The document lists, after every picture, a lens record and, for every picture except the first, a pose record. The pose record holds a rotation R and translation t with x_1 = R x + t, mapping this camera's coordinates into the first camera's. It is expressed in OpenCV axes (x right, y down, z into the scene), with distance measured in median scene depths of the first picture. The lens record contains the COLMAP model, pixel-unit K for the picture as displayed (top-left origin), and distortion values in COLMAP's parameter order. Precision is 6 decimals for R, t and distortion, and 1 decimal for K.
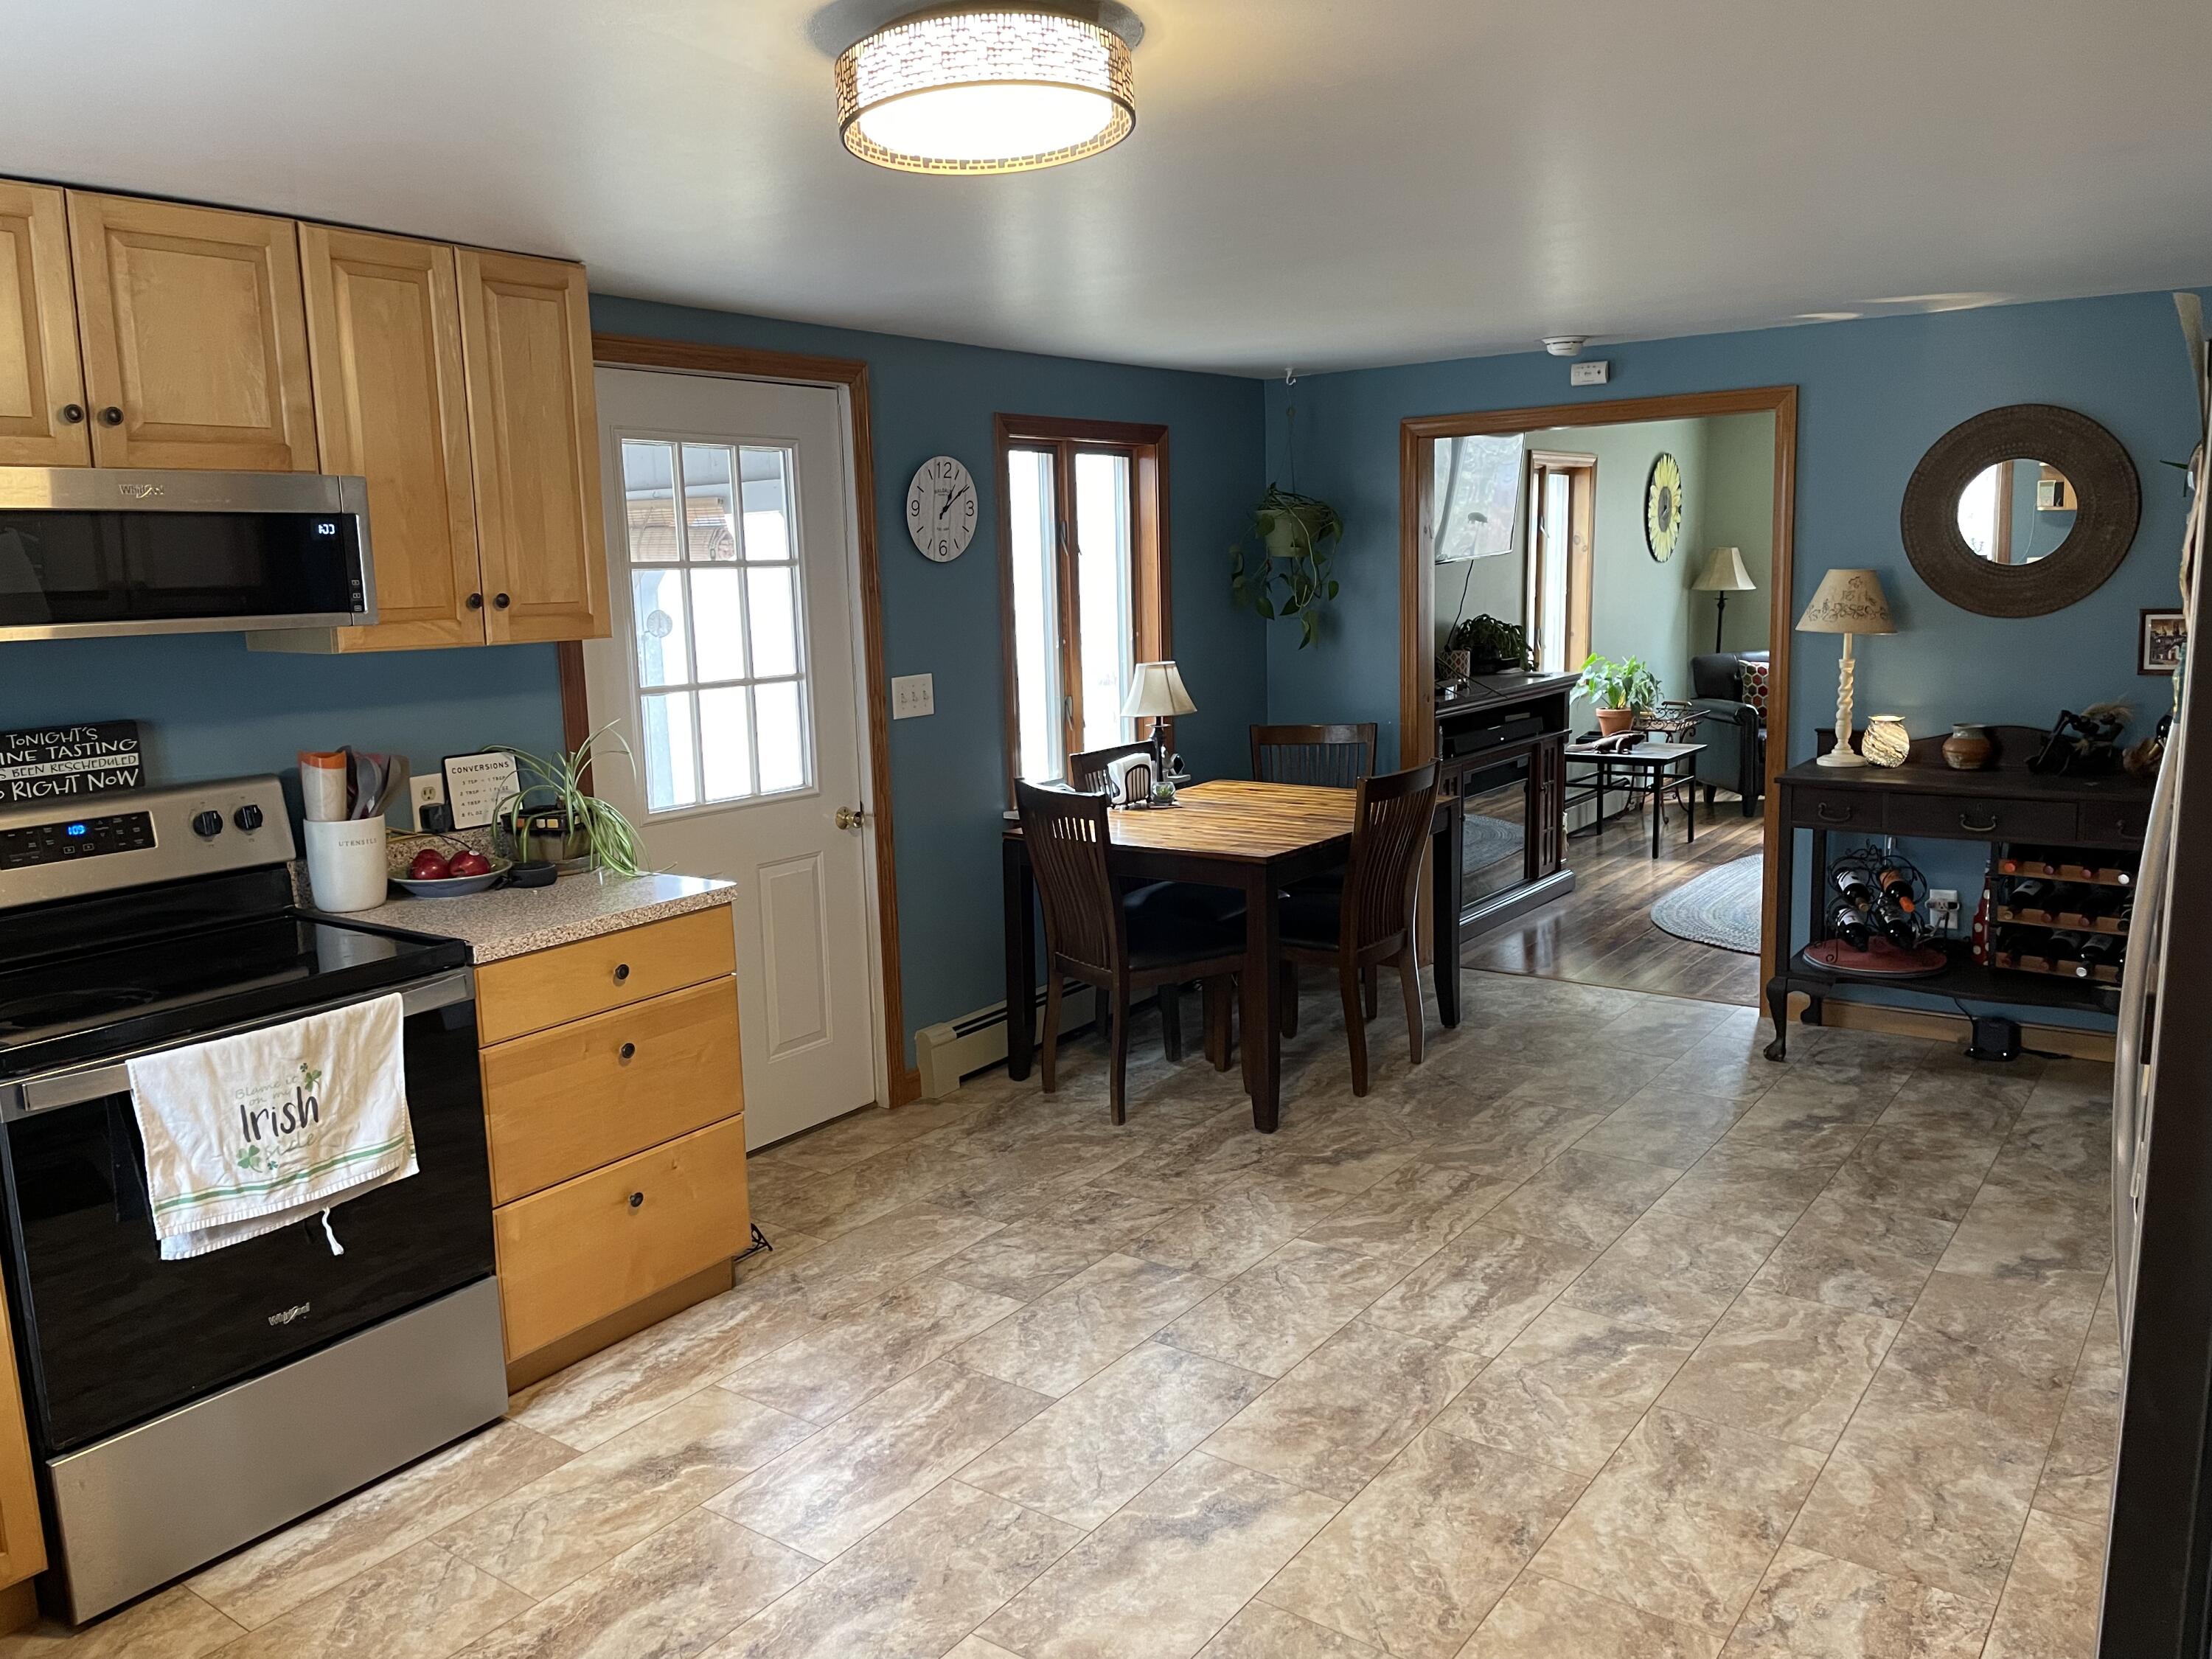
lens RADIAL K [[1658.3, 0, 1106.0], [0, 1658.3, 829.5], [0, 0, 1]] dist [0.000674, -0.002181]
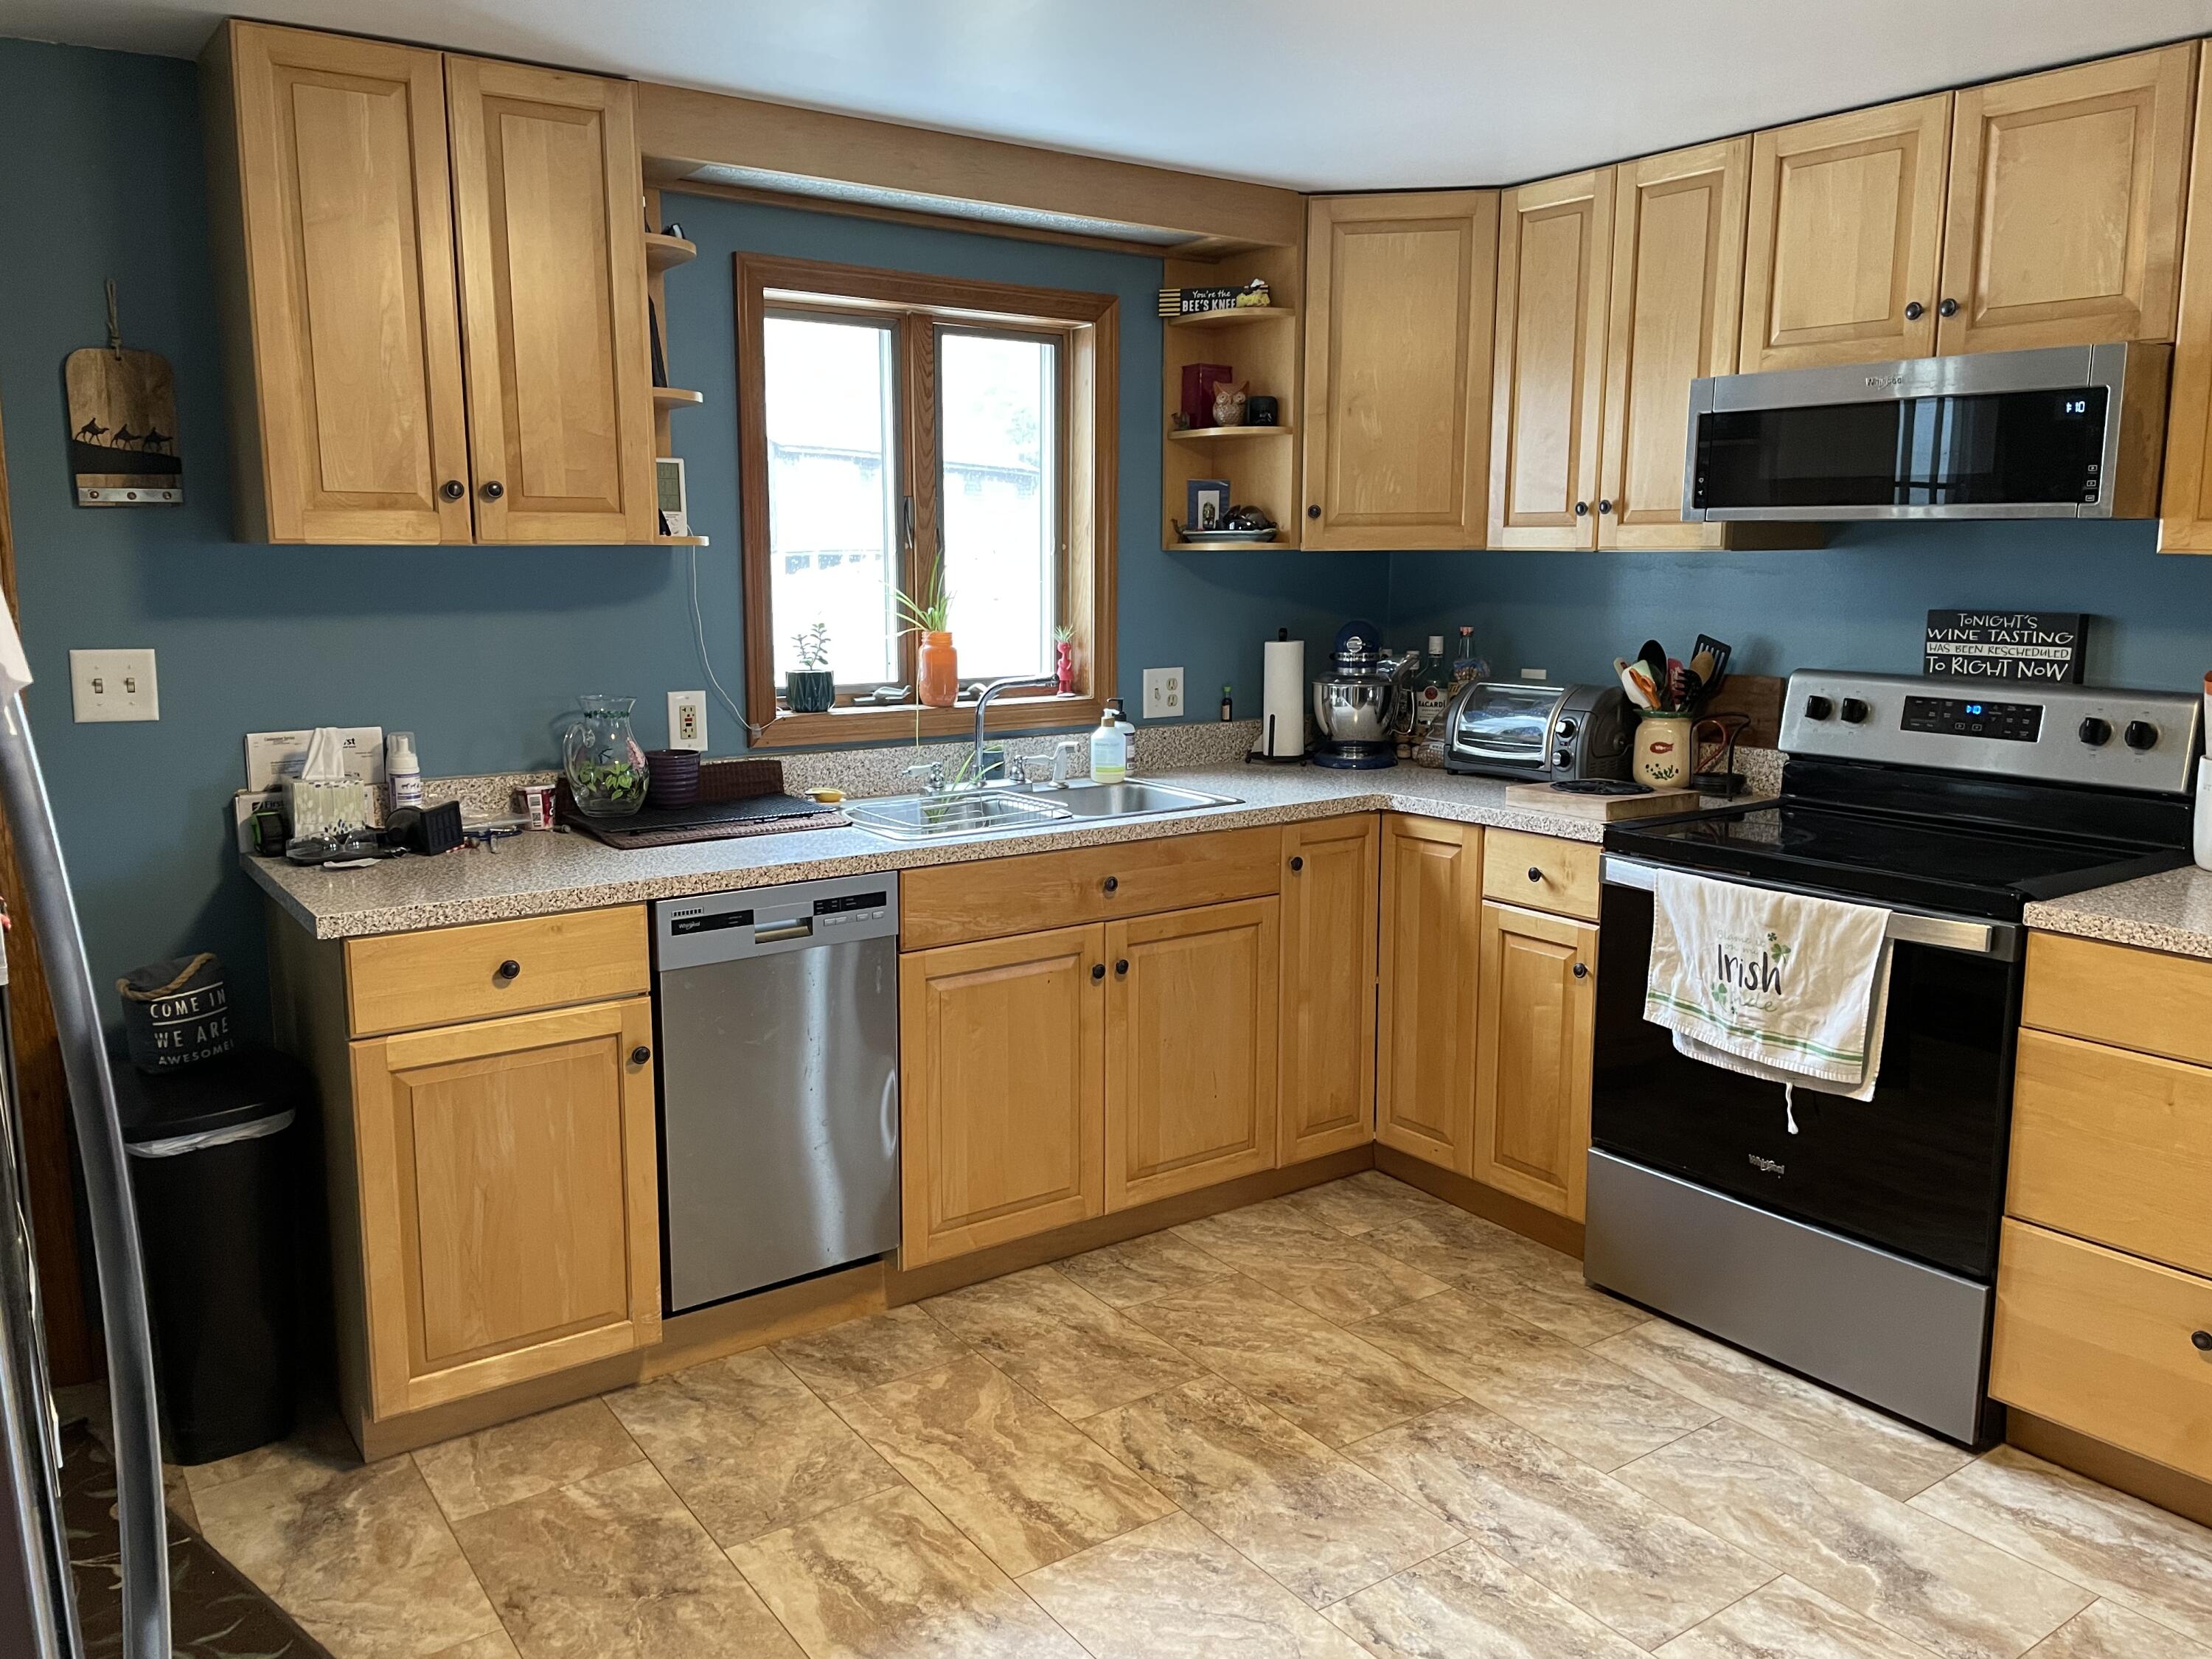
lens RADIAL K [[1661.0, 0, 1104.7], [0, 1661.0, 839.7], [0, 0, 1]] dist [0.006186, -0.002064]
pose [[-0.320274, 0.195702, -0.926890, 0.582797], [-0.145060, 0.956759, 0.252132, -0.113050], [0.936153, 0.215205, -0.278036, 0.840306]]
